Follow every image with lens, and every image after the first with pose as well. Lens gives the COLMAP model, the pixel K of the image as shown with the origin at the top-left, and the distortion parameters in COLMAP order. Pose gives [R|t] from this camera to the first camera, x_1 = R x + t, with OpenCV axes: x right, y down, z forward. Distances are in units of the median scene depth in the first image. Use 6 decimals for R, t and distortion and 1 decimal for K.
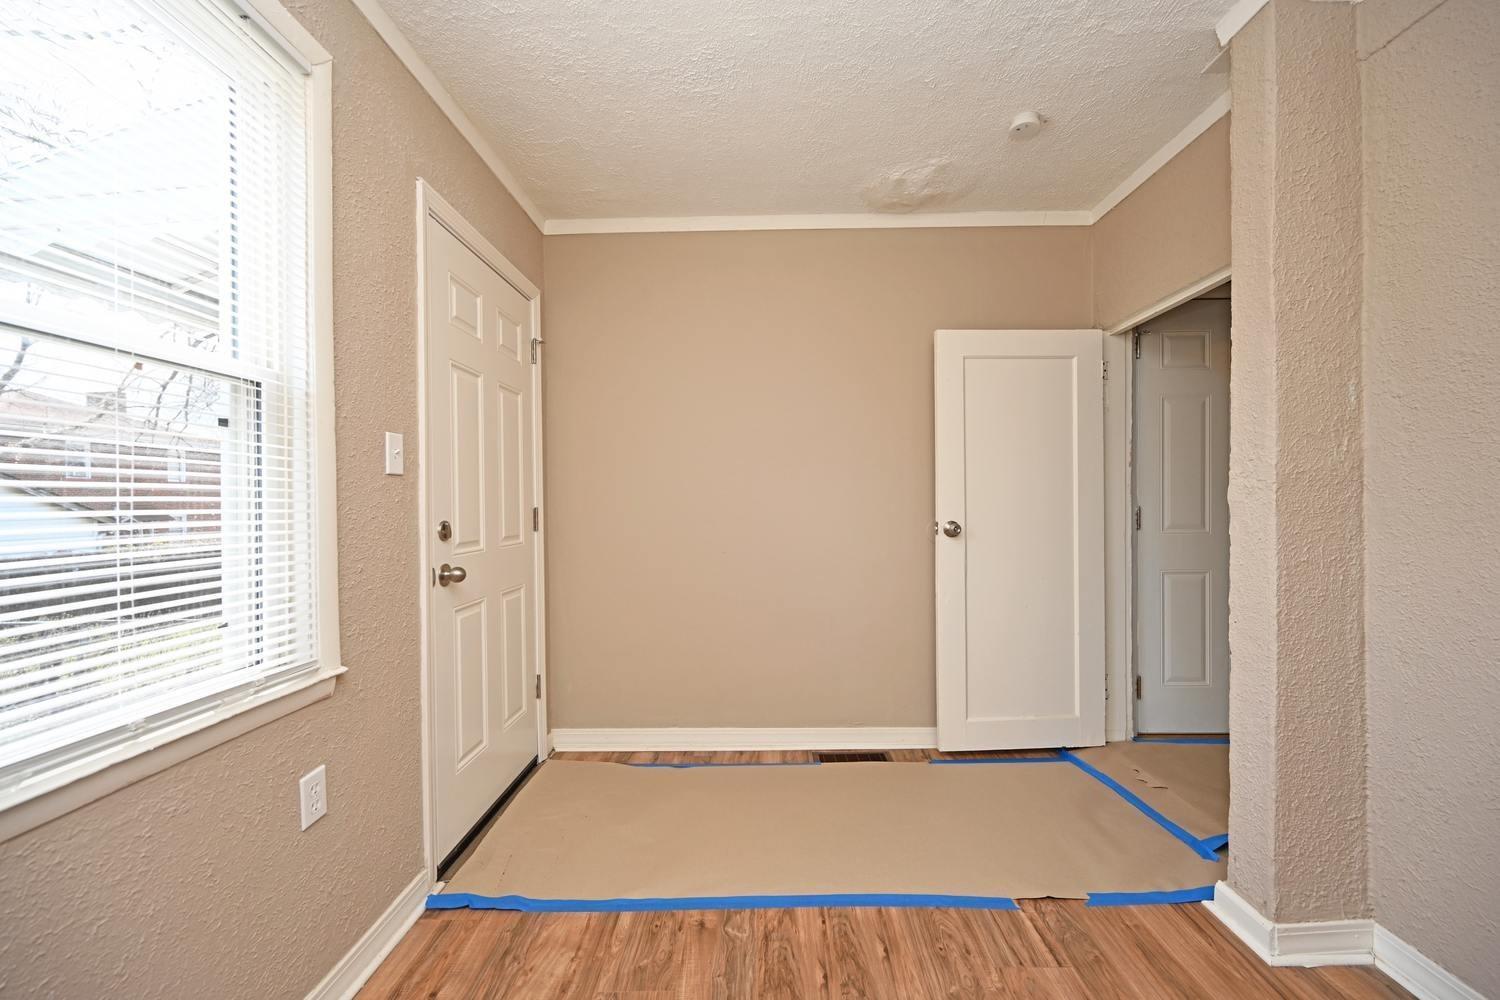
lens RADIAL K [[589.3, 0, 759.8], [0, 589.3, 501.4], [0, 0, 1]] dist [-0.000482, 0.000033]
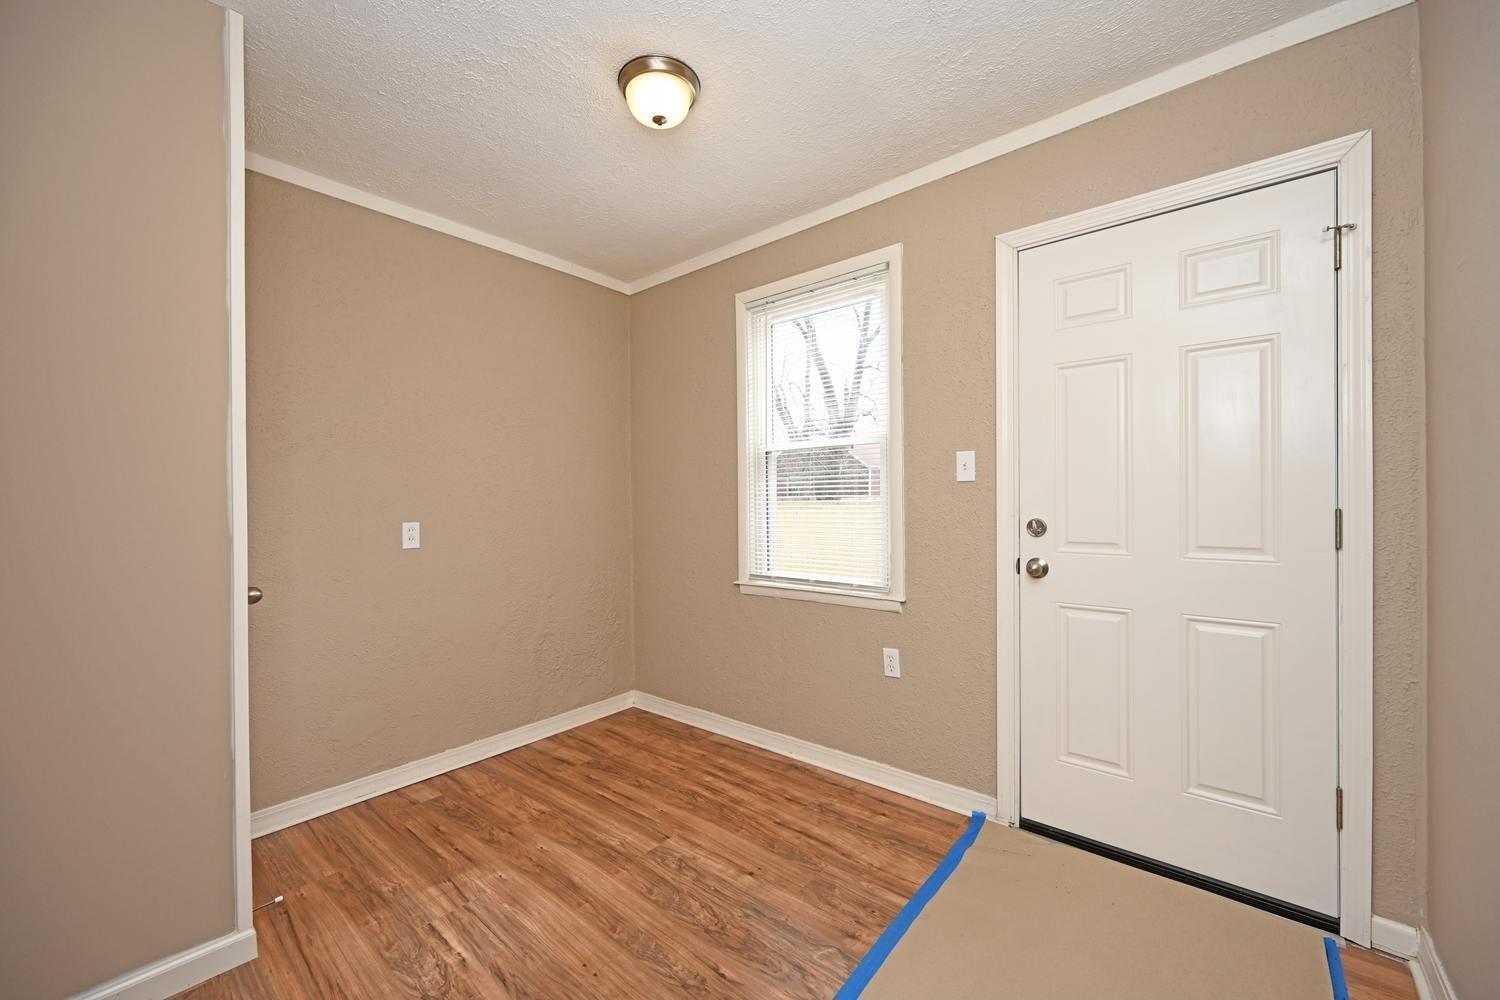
lens RADIAL K [[589.3, 0, 749.5], [0, 589.3, 504.5], [0, 0, 1]] dist [-0.000482, 0.000033]
pose [[-0.644433, 0.019726, -0.764406, 0.781921], [0.016122, 0.999795, 0.012209, -0.017223], [0.764491, -0.004456, -0.644619, 1.571720]]
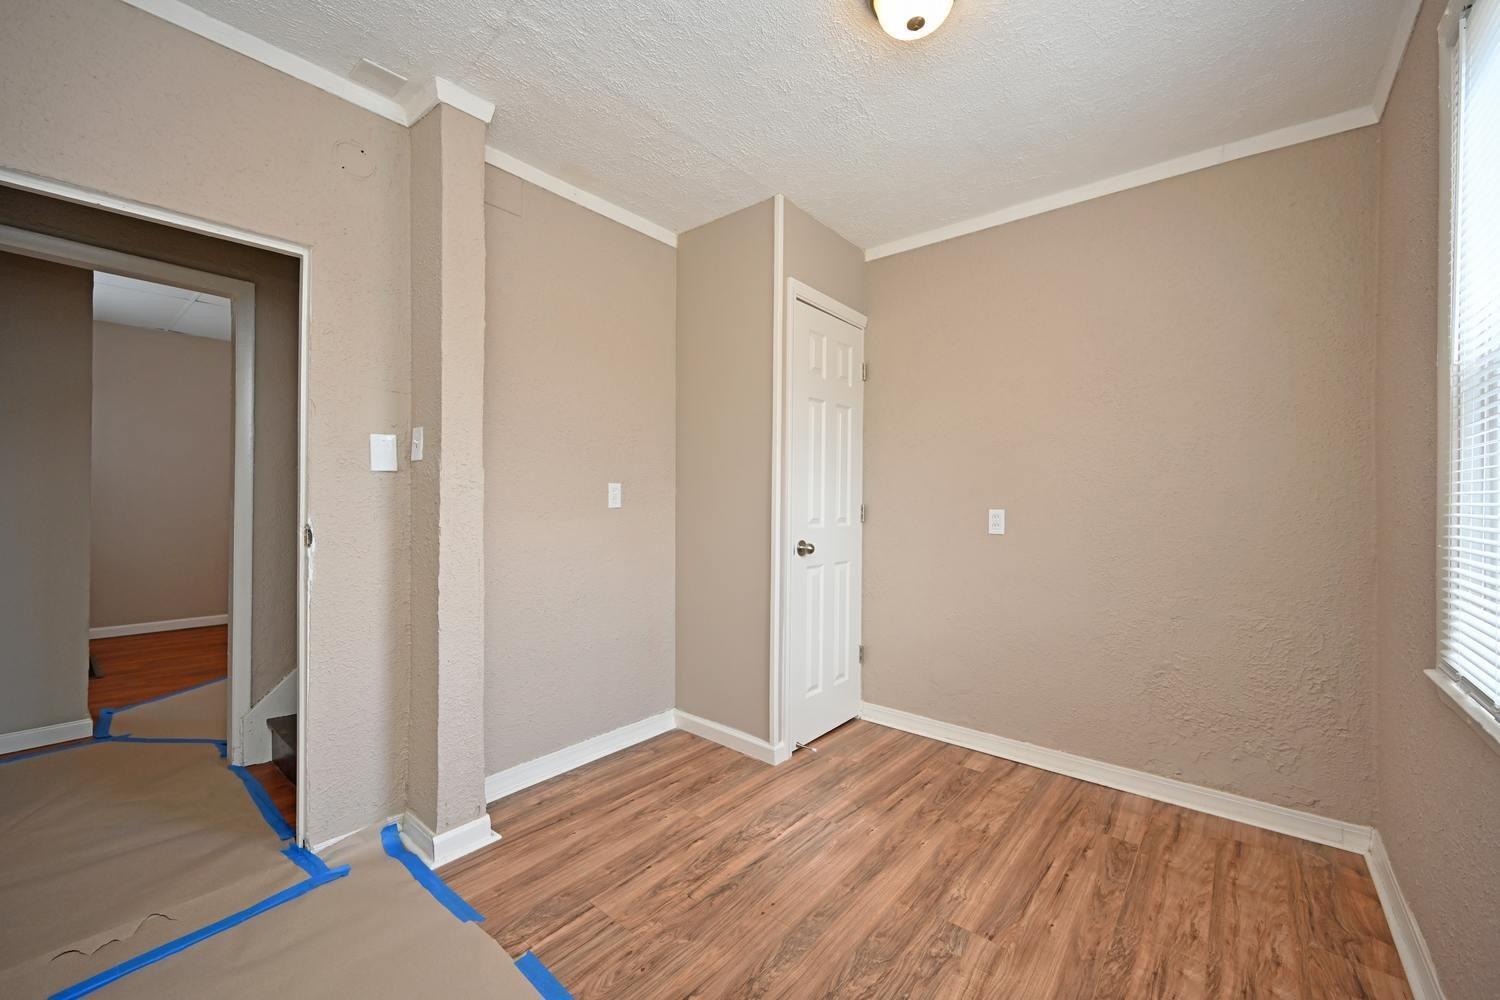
lens RADIAL K [[589.3, 0, 751.6], [0, 589.3, 502.5], [0, 0, 1]] dist [-0.000482, 0.000033]
pose [[-0.772037, -0.002882, 0.635570, -0.419908], [0.001626, 0.999977, 0.006509, 0.004500], [-0.635575, 0.006059, -0.772015, 1.590801]]
